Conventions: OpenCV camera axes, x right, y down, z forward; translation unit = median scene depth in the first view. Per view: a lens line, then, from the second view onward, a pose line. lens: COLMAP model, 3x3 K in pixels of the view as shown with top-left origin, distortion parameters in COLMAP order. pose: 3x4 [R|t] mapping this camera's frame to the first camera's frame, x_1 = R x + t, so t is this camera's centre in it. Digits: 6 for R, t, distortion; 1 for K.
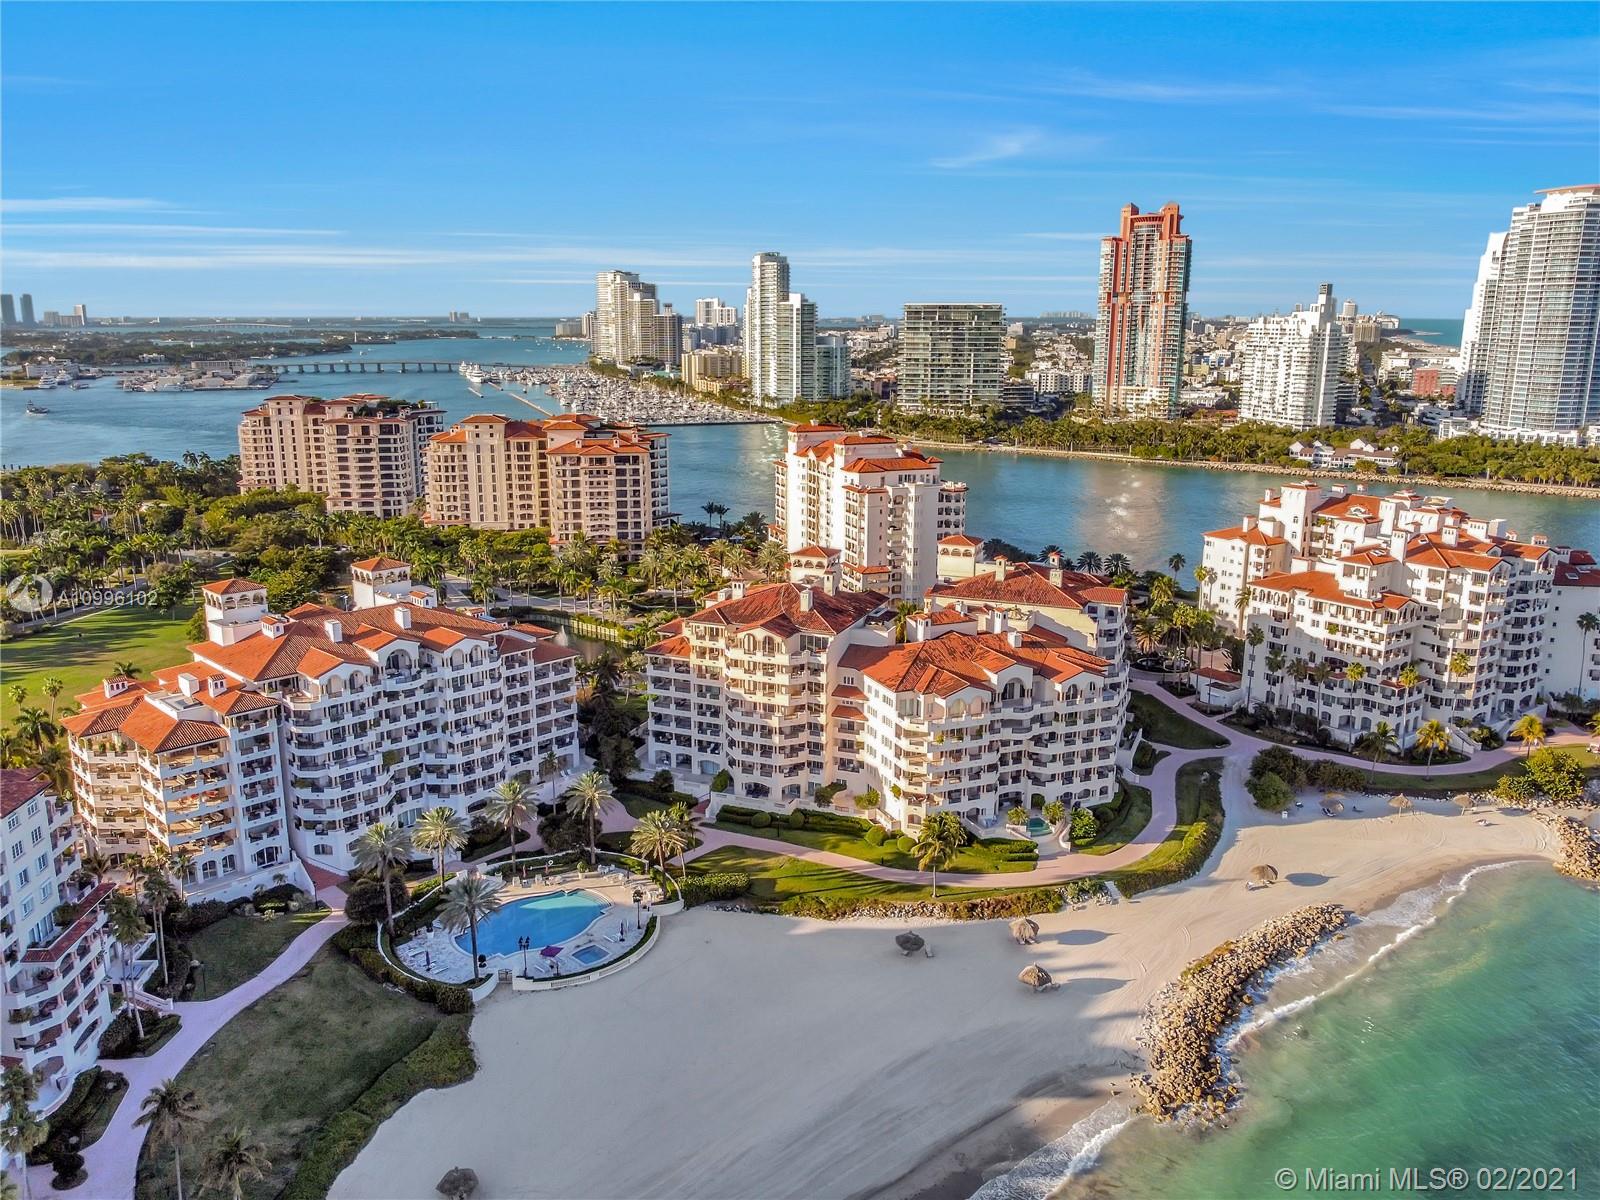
lens RADIAL K [[1219.7, 0, 782.0], [0, 1219.7, 600.2], [0, 0, 1]] dist [0.002106, -0.004493]
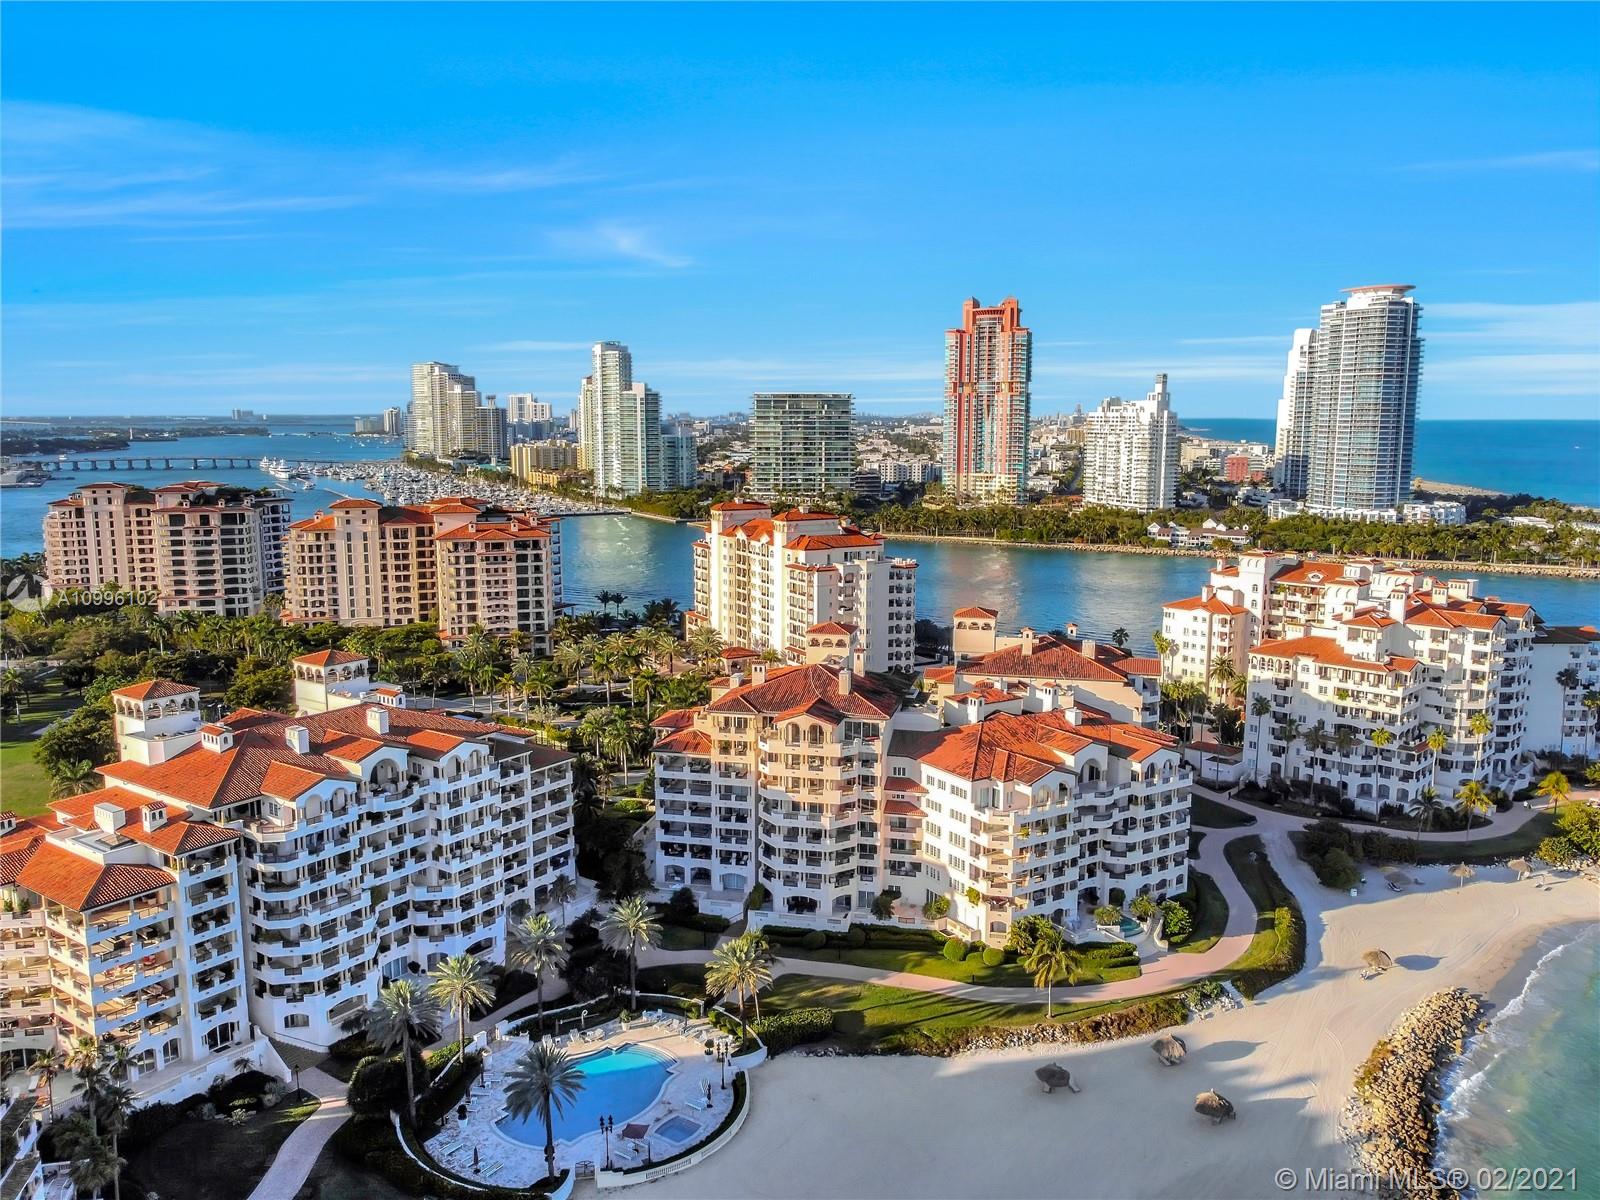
lens RADIAL K [[1224.9, 0, 806.7], [0, 1224.9, 601.1], [0, 0, 1]] dist [-0.002558, 0.000874]
pose [[0.984395, -0.025270, 0.174150, -0.131433], [0.038745, 0.996474, -0.074414, 0.005392], [-0.171656, 0.080001, 0.981903, 0.108949]]
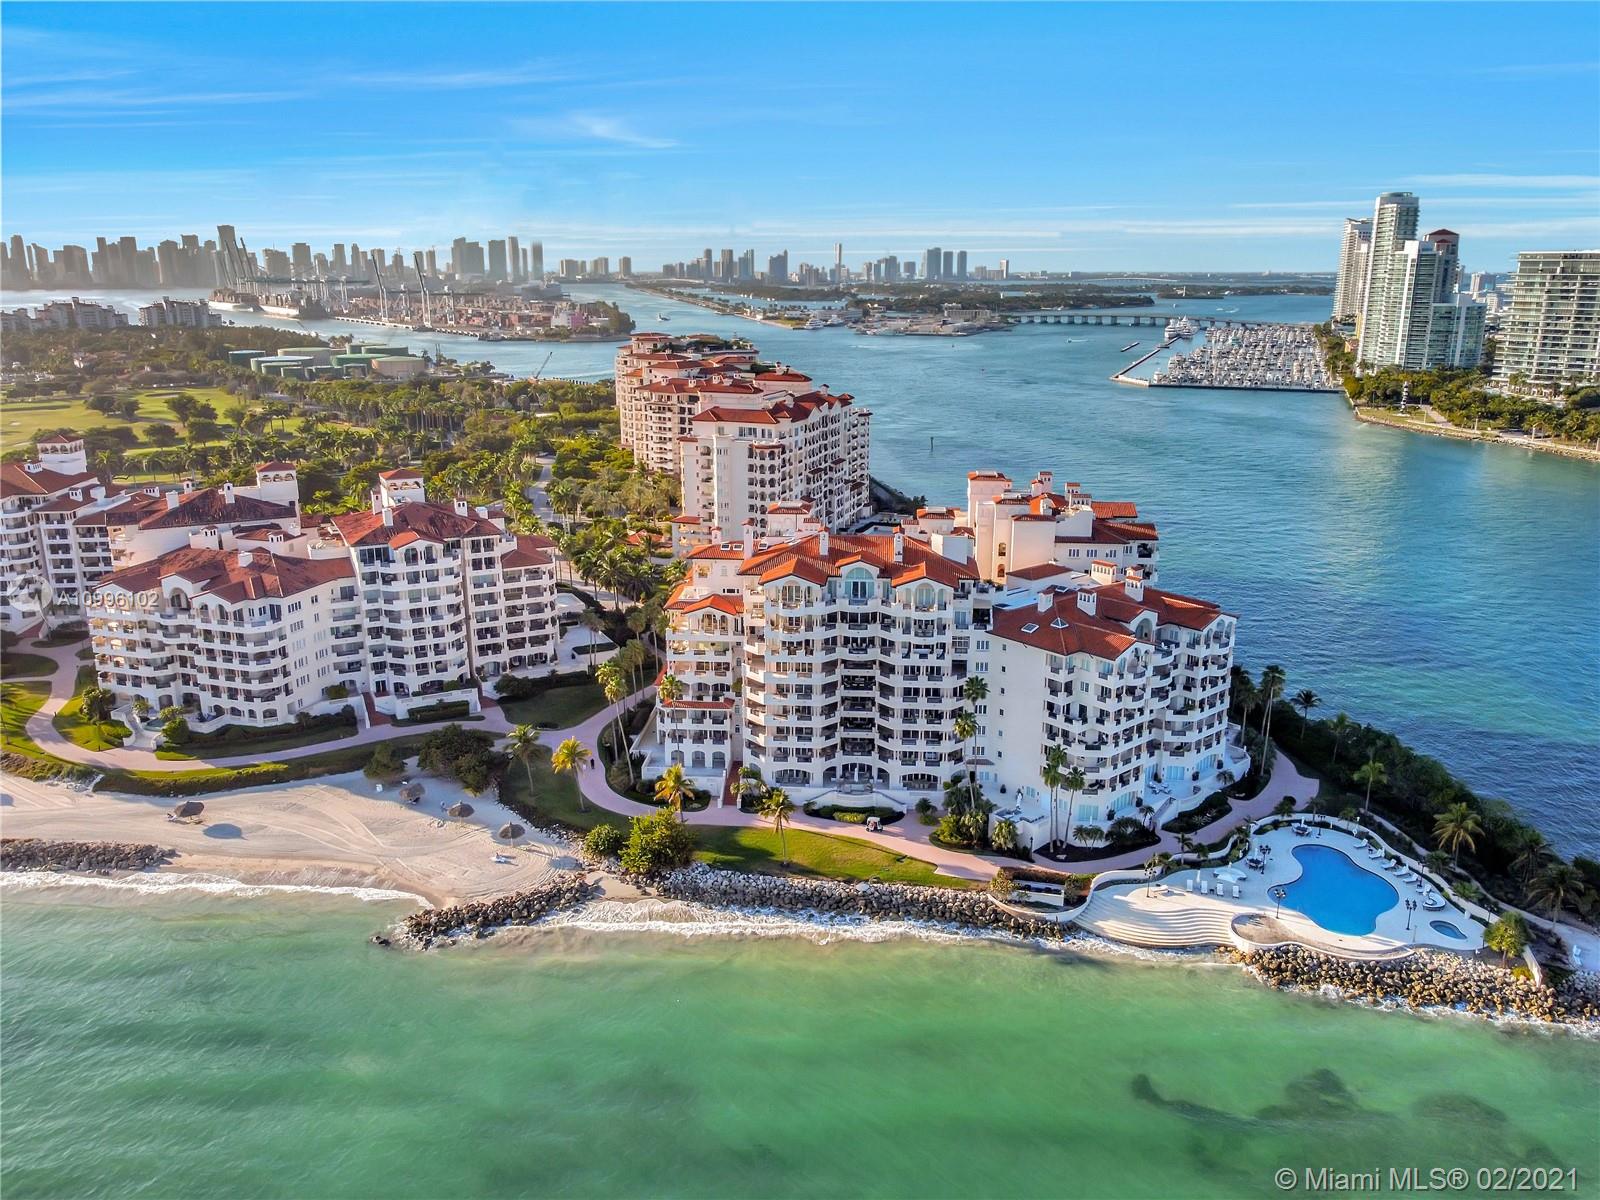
lens RADIAL K [[1211.9, 0, 807.8], [0, 1211.9, 599.9], [0, 0, 1]] dist [0.001931, -0.010170]
pose [[0.770738, 0.168829, -0.614378, 1.002116], [-0.146733, 0.985369, 0.086700, -0.079189], [0.620026, 0.023327, 0.784234, 0.387370]]
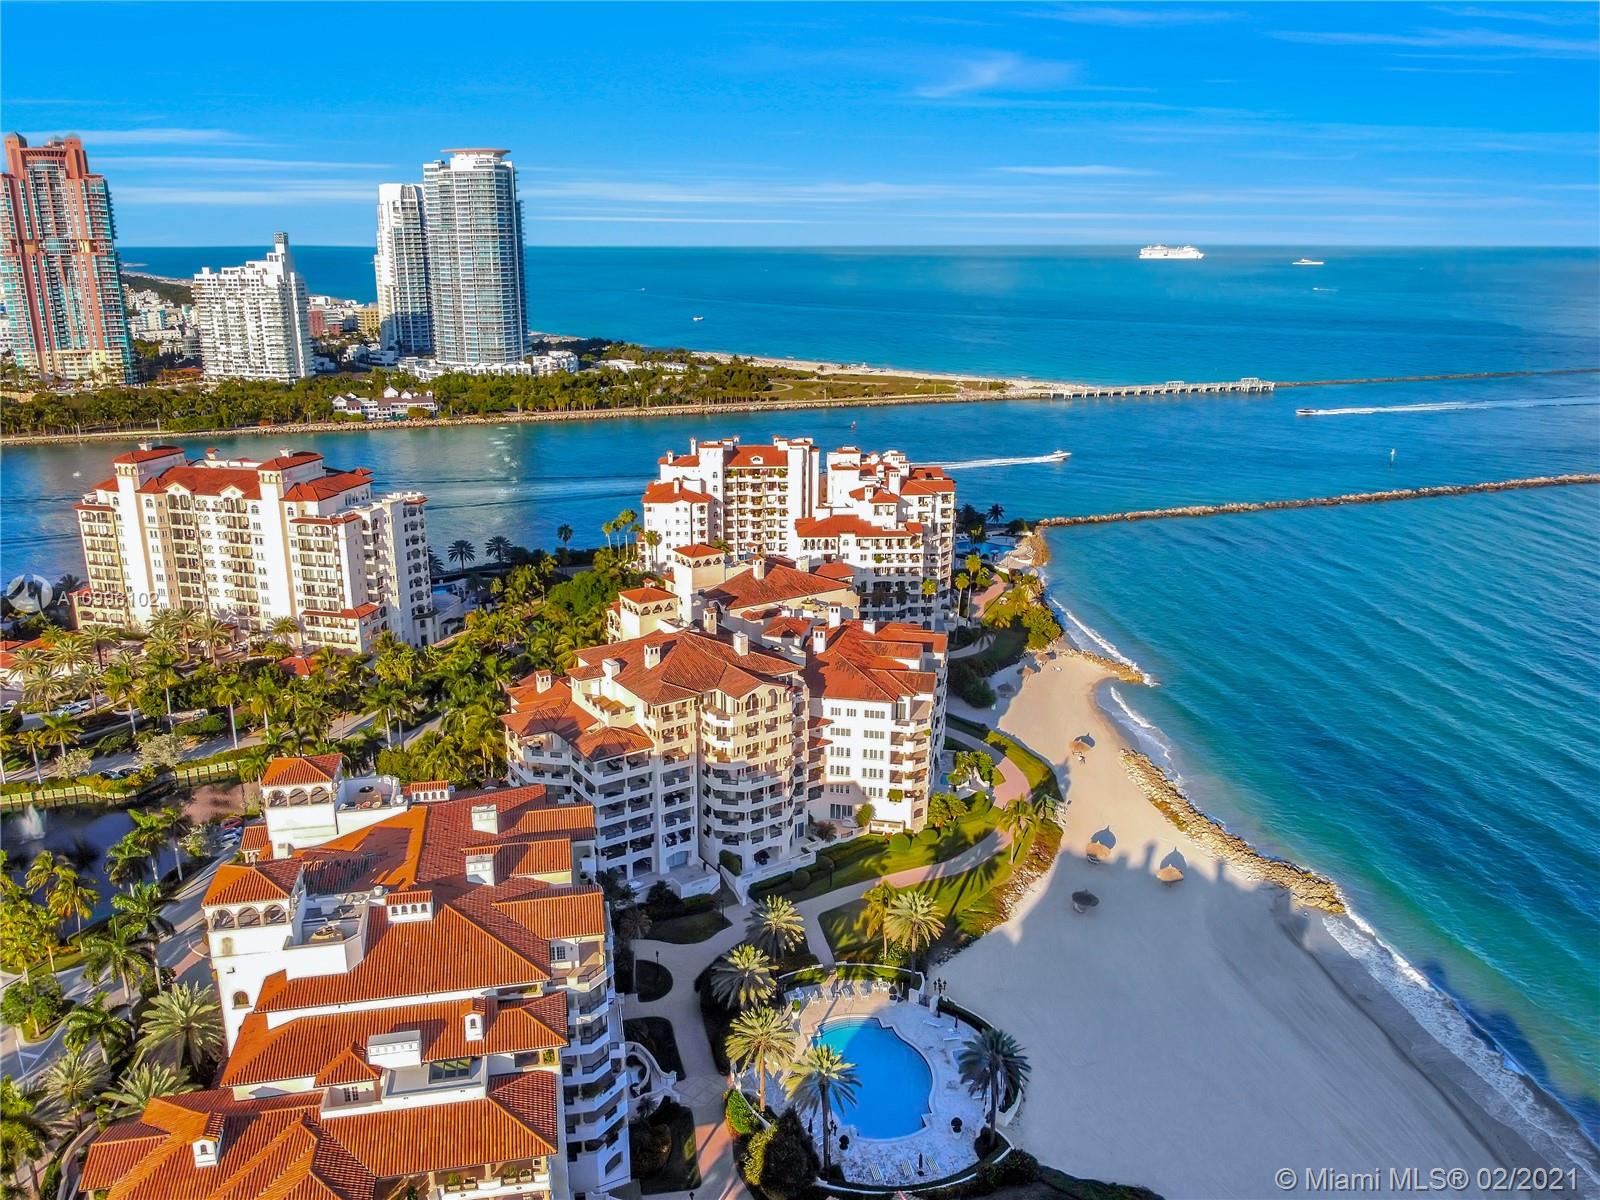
lens RADIAL K [[1219.7, 0, 782.0], [0, 1219.7, 600.2], [0, 0, 1]] dist [0.002106, -0.004493]
pose [[0.559308, -0.237213, 0.794295, -0.569573], [0.193028, 0.969112, 0.153500, -0.138877], [-0.806173, 0.067468, 0.587821, 0.351083]]
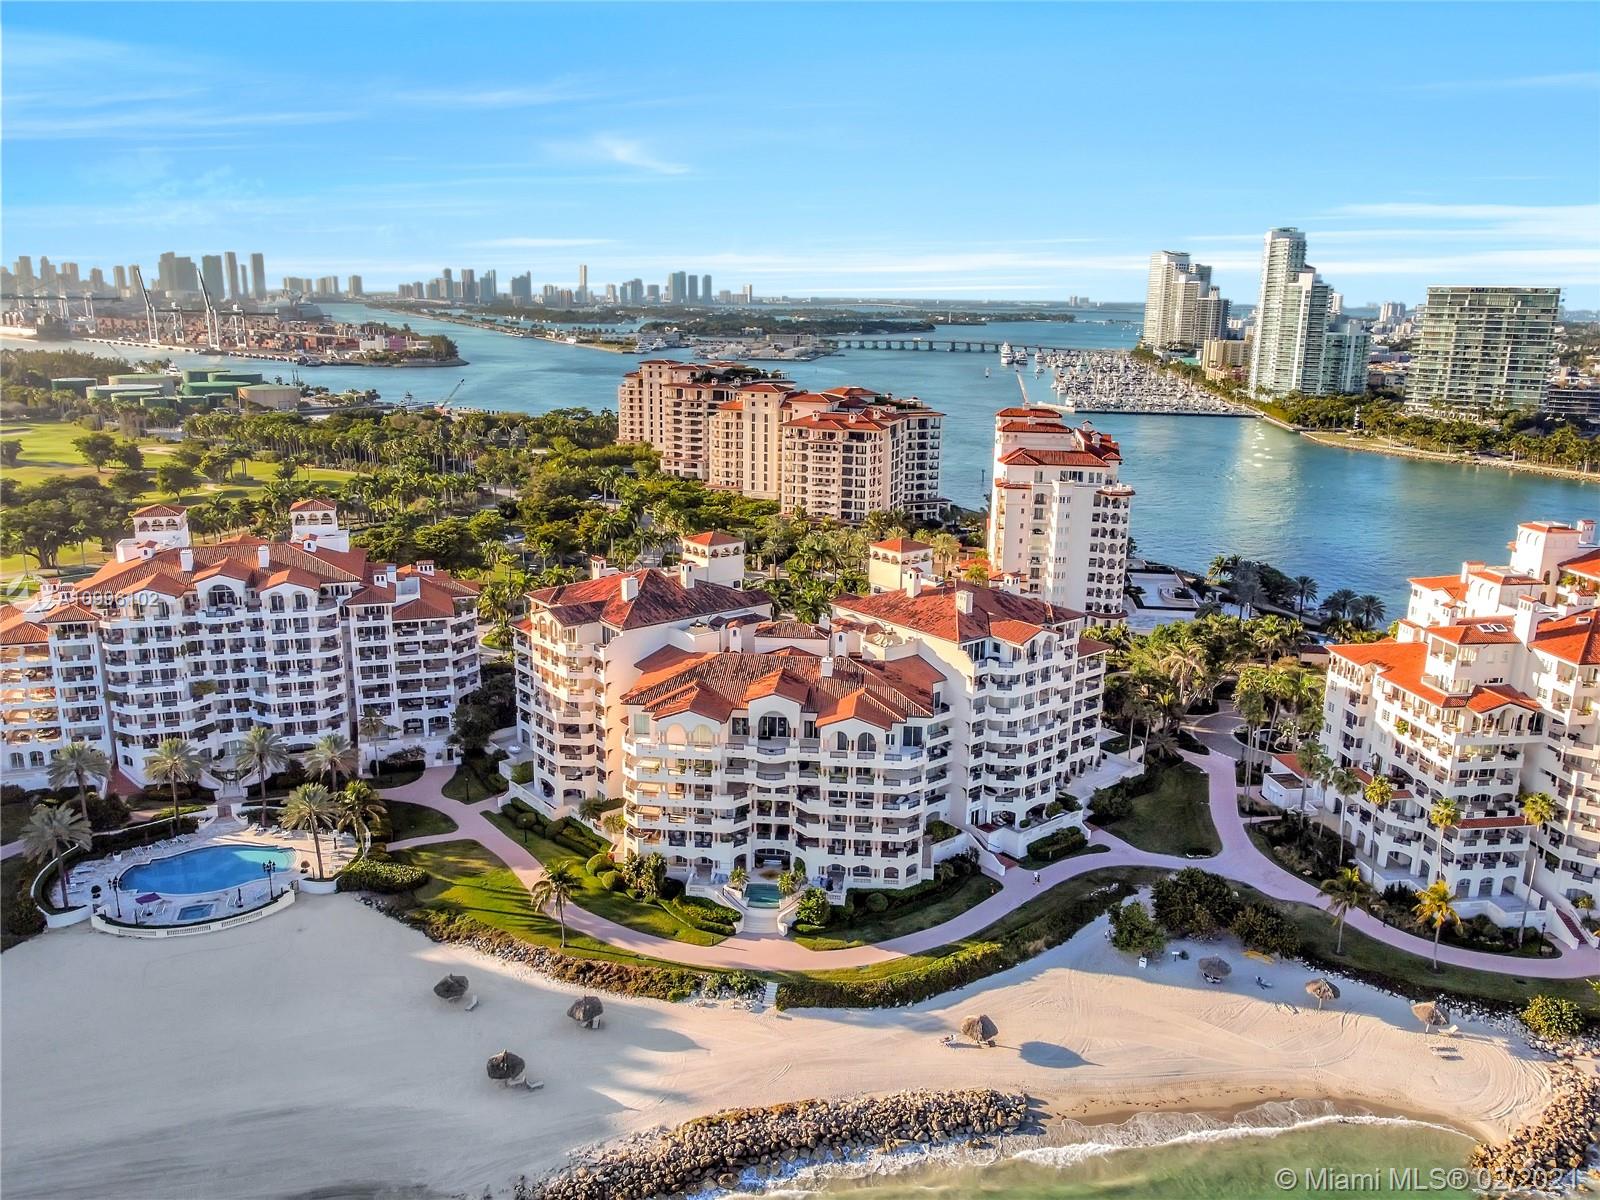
lens RADIAL K [[1211.9, 0, 807.8], [0, 1211.9, 599.9], [0, 0, 1]] dist [0.001931, -0.010170]
pose [[0.889539, 0.124117, -0.439676, 0.432270], [-0.118468, 0.992136, 0.040390, -0.035260], [0.441232, 0.016159, 0.897248, 0.218949]]
